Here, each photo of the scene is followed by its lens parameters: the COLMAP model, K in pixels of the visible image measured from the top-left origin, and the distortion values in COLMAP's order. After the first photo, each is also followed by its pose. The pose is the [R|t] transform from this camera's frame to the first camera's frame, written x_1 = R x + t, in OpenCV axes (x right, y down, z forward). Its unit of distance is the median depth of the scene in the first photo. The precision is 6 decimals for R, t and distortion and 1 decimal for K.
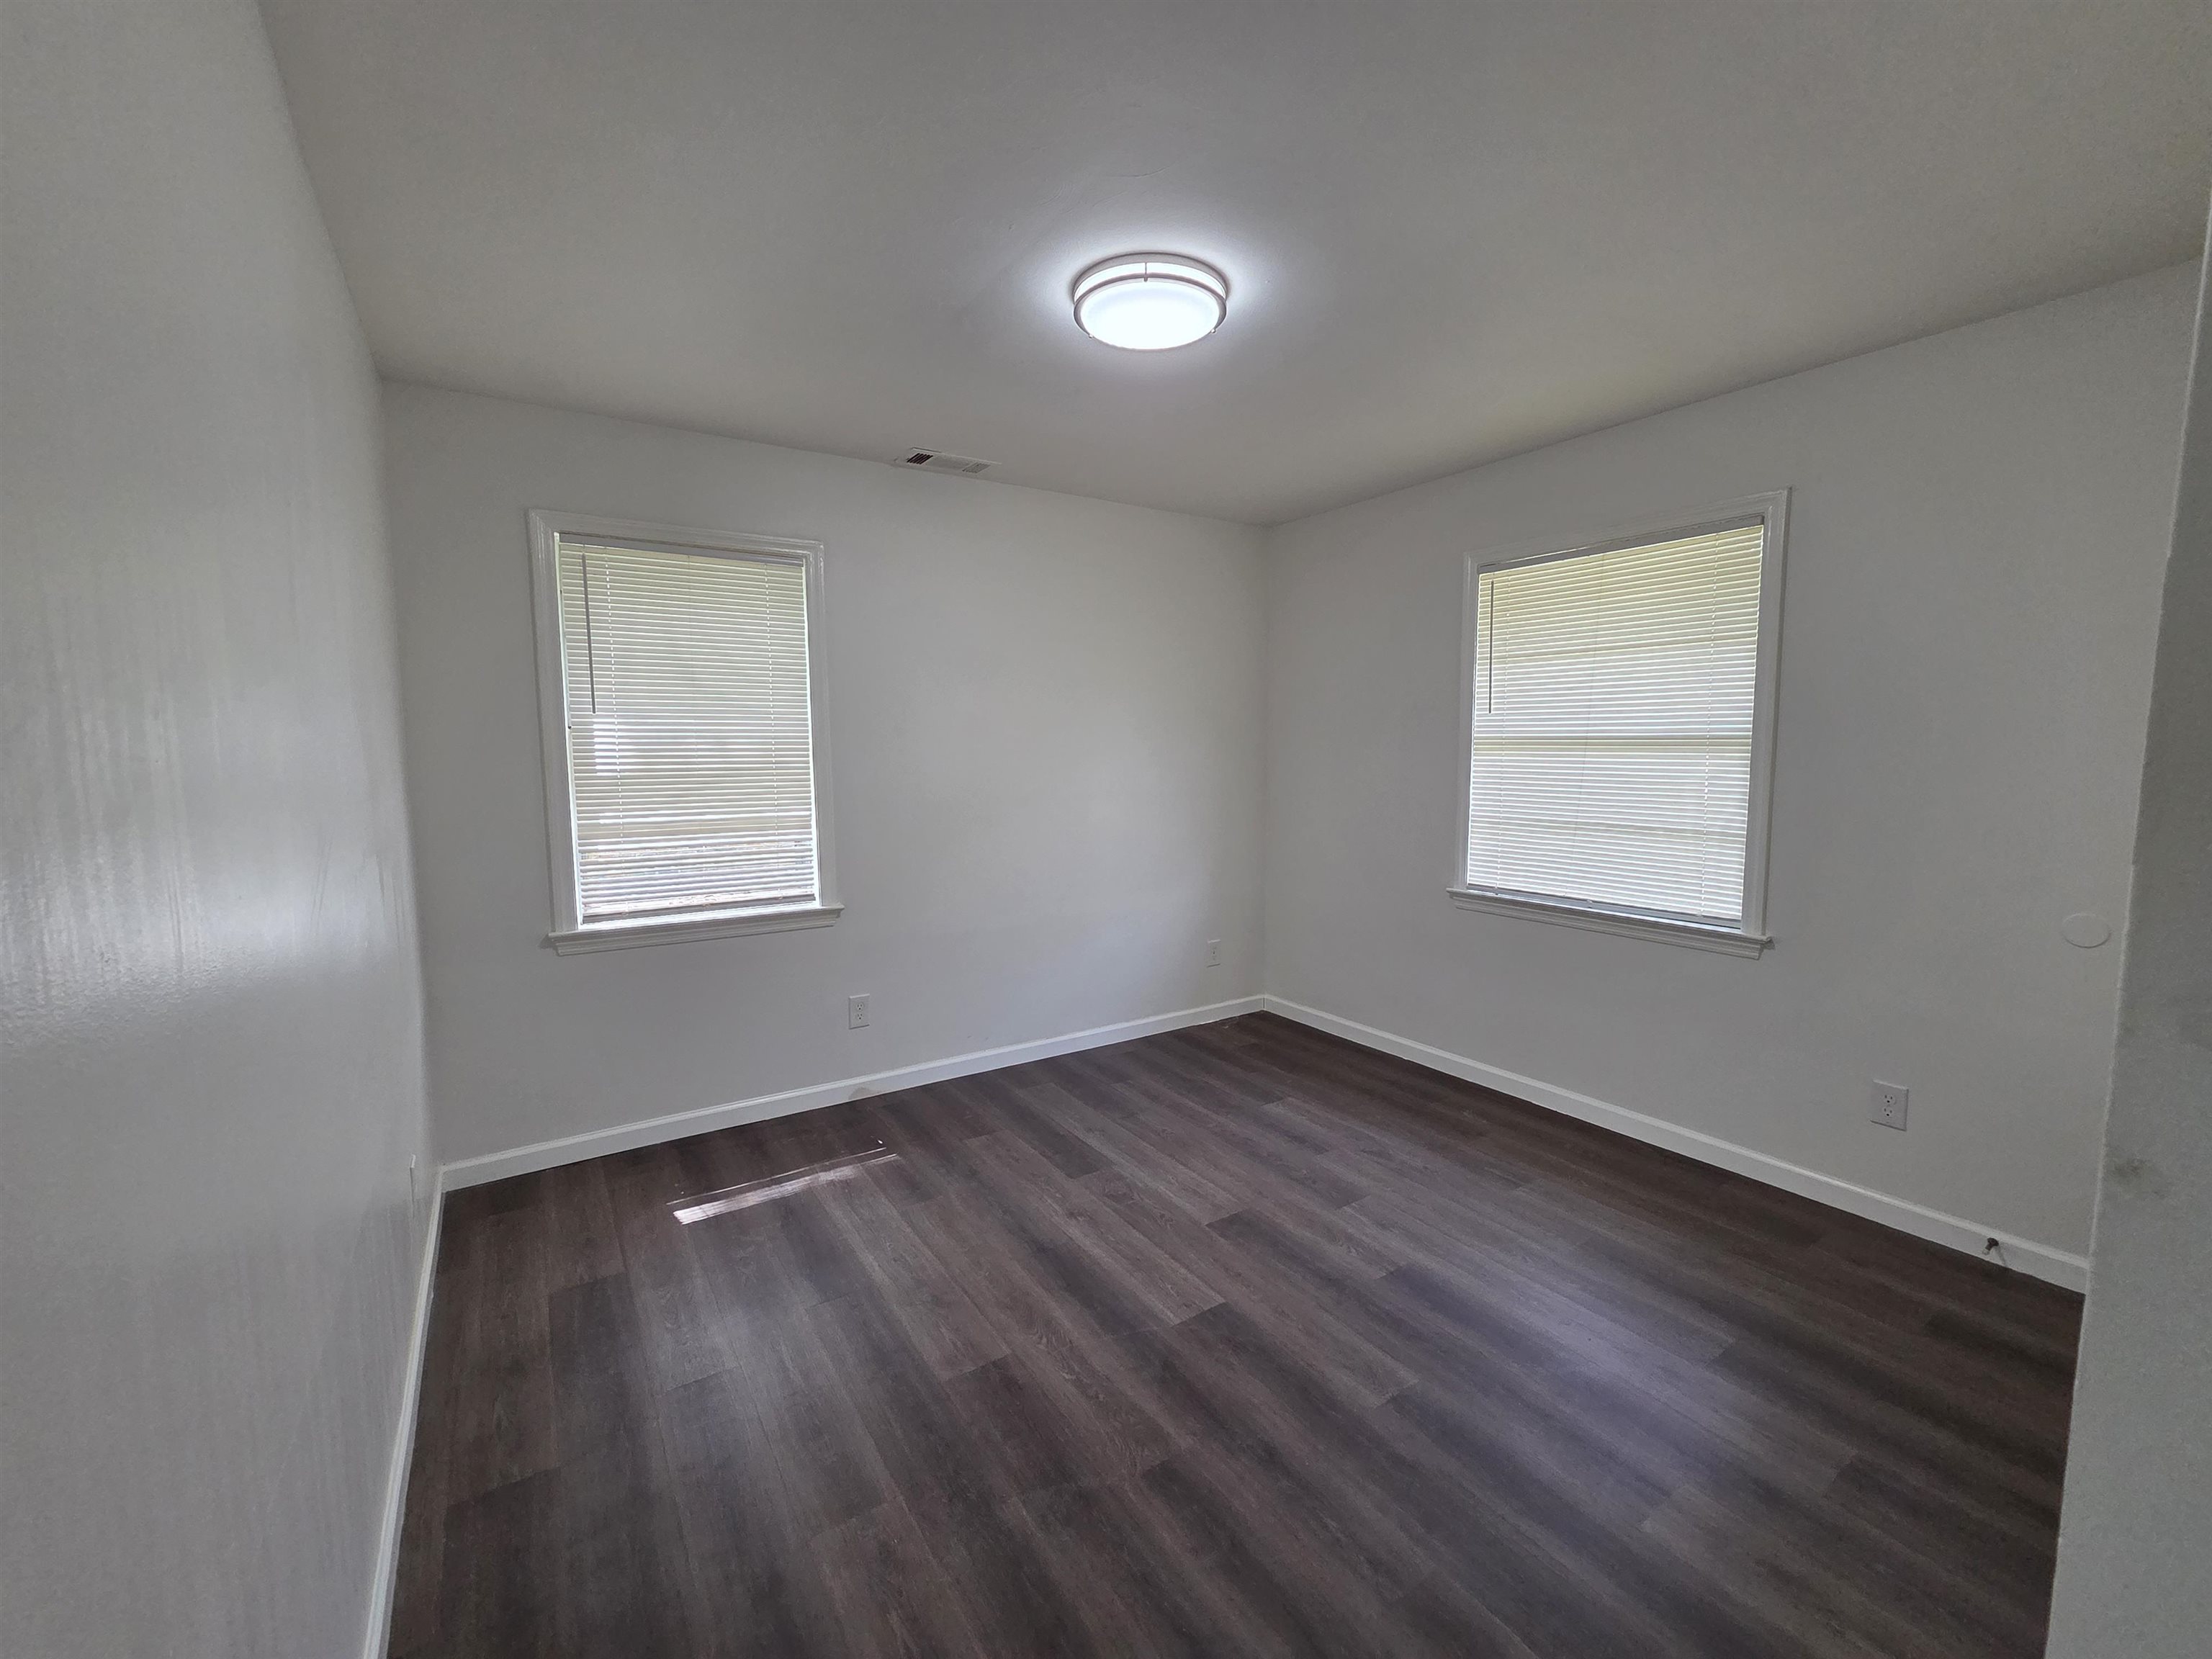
lens RADIAL K [[901.9, 0, 1101.0], [0, 901.9, 830.4], [0, 0, 1]] dist [0.001624, -0.001481]
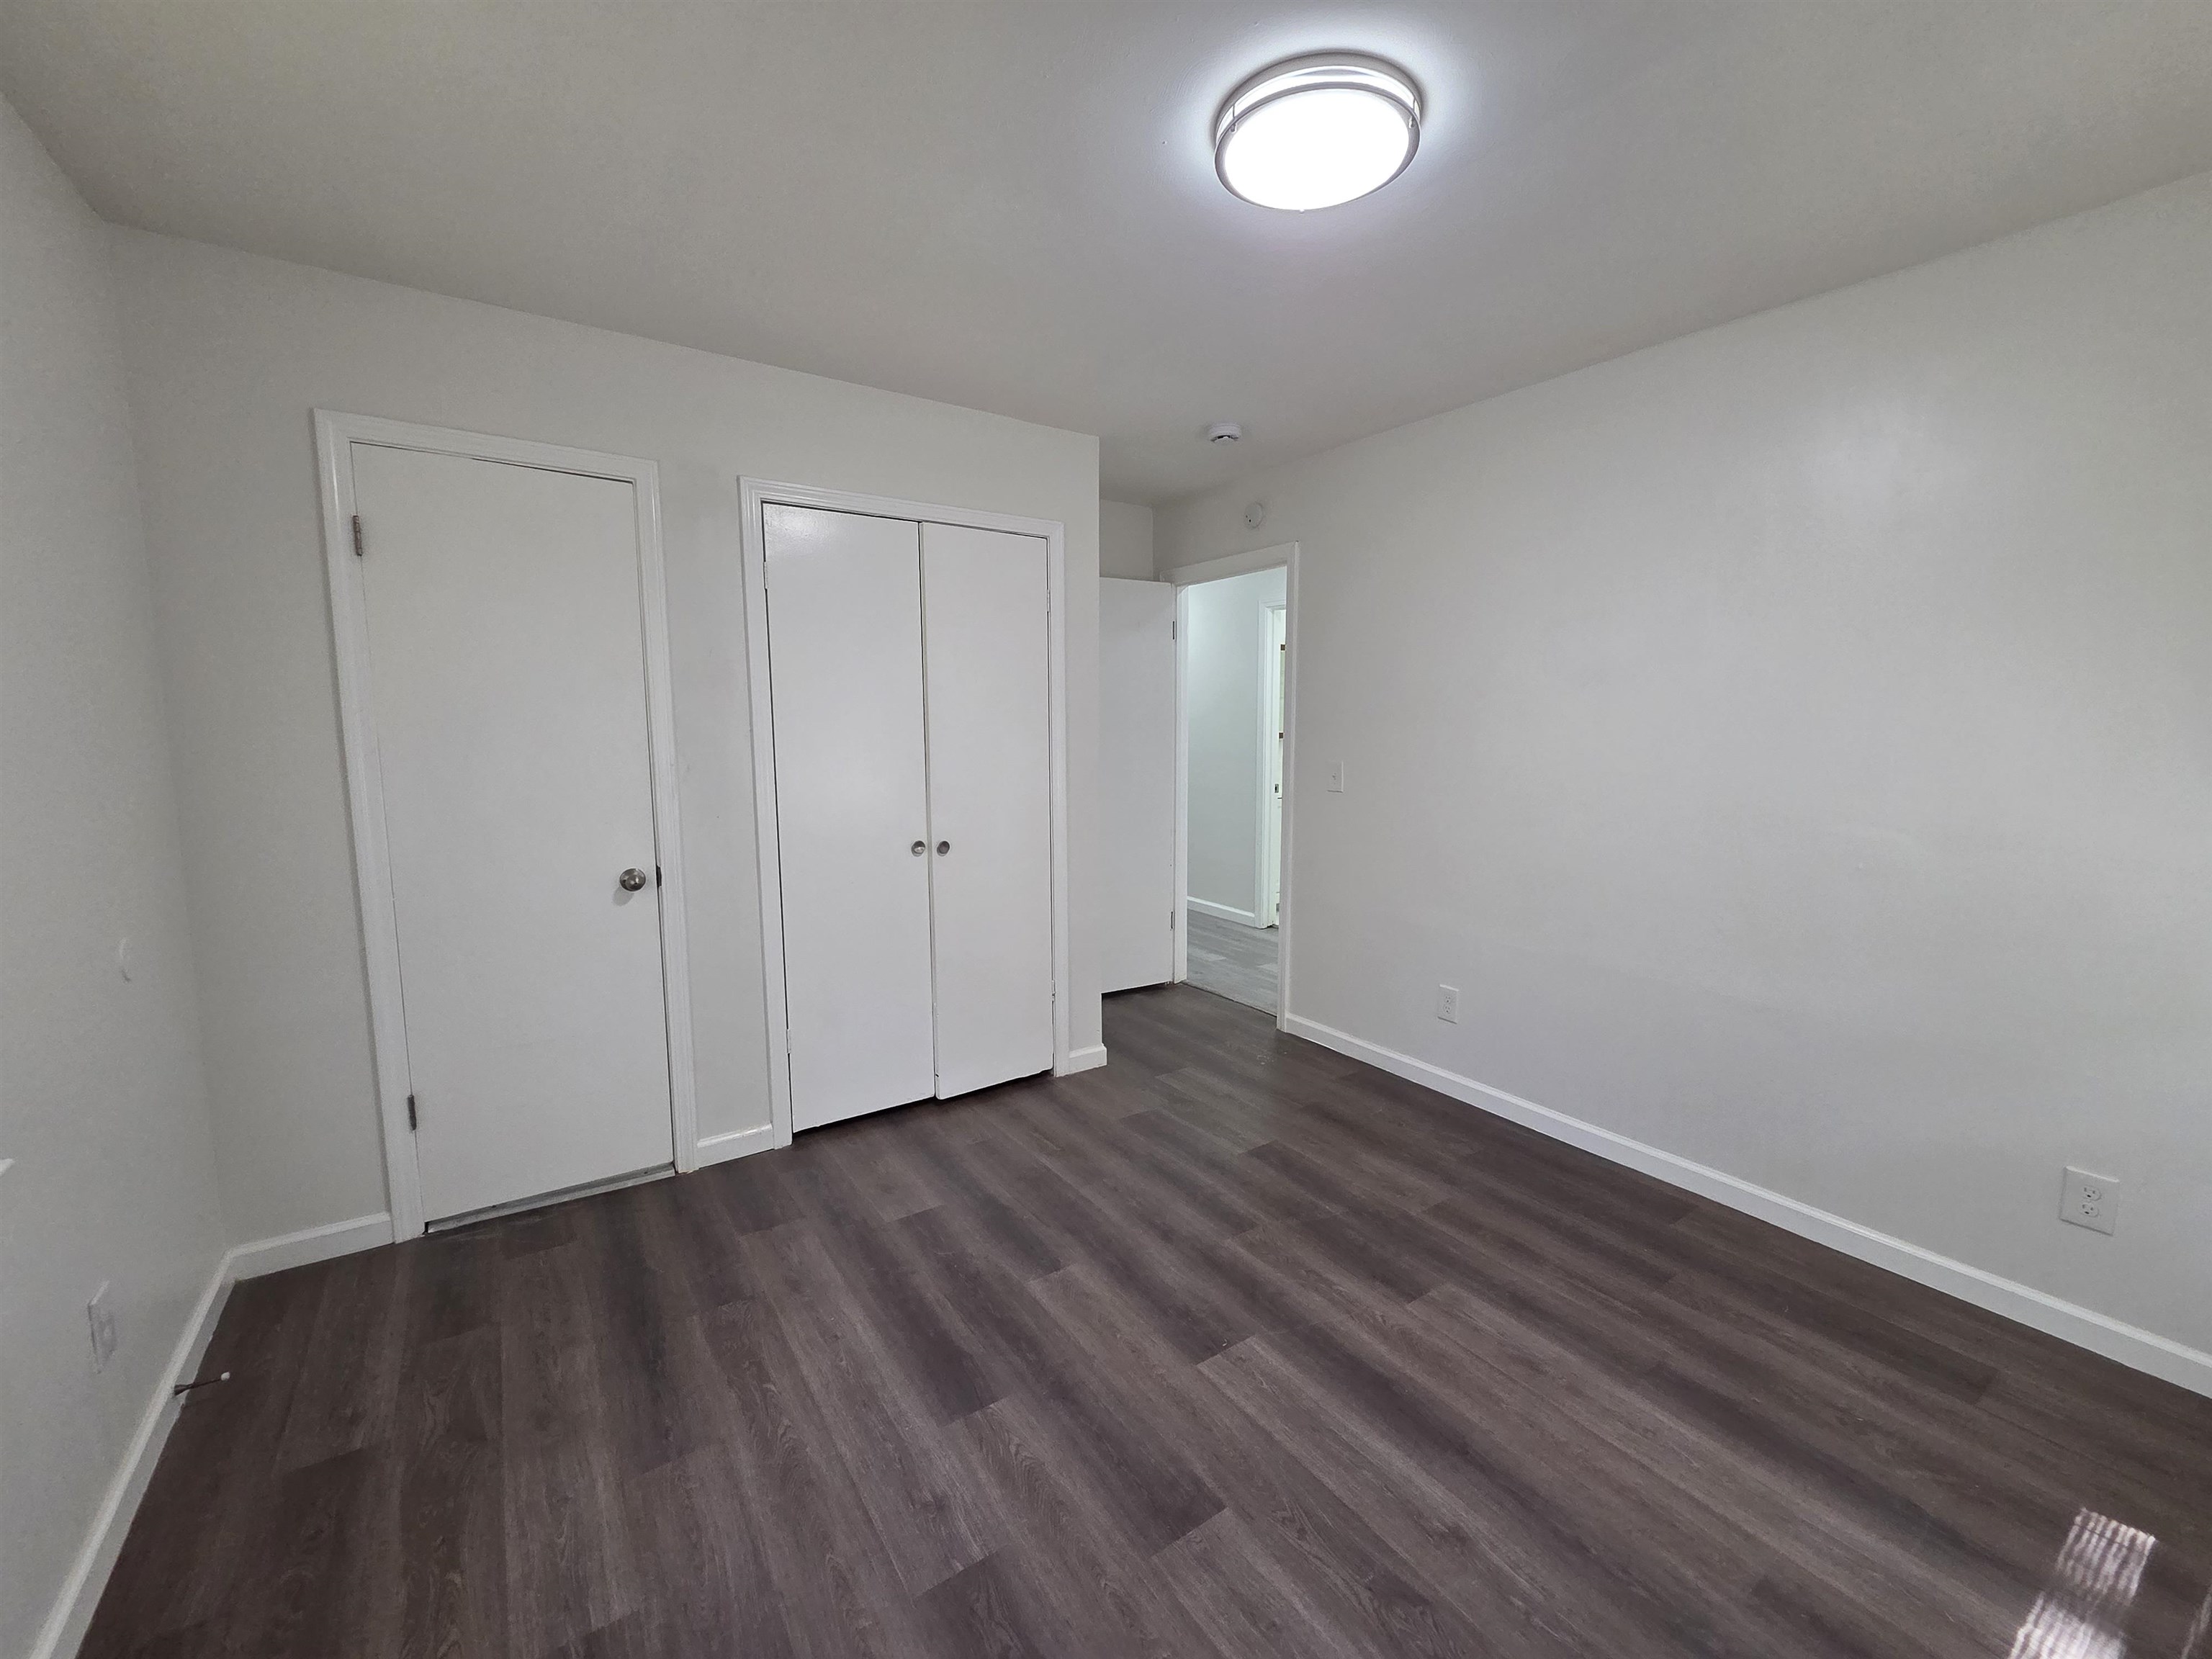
lens RADIAL K [[901.9, 0, 1106.1], [0, 901.9, 825.3], [0, 0, 1]] dist [0.001624, -0.001481]
pose [[-0.999691, 0.007729, -0.023621, 0.237100], [0.002264, 0.974784, 0.223137, -0.172133], [0.024750, 0.223015, -0.974501, 1.695573]]
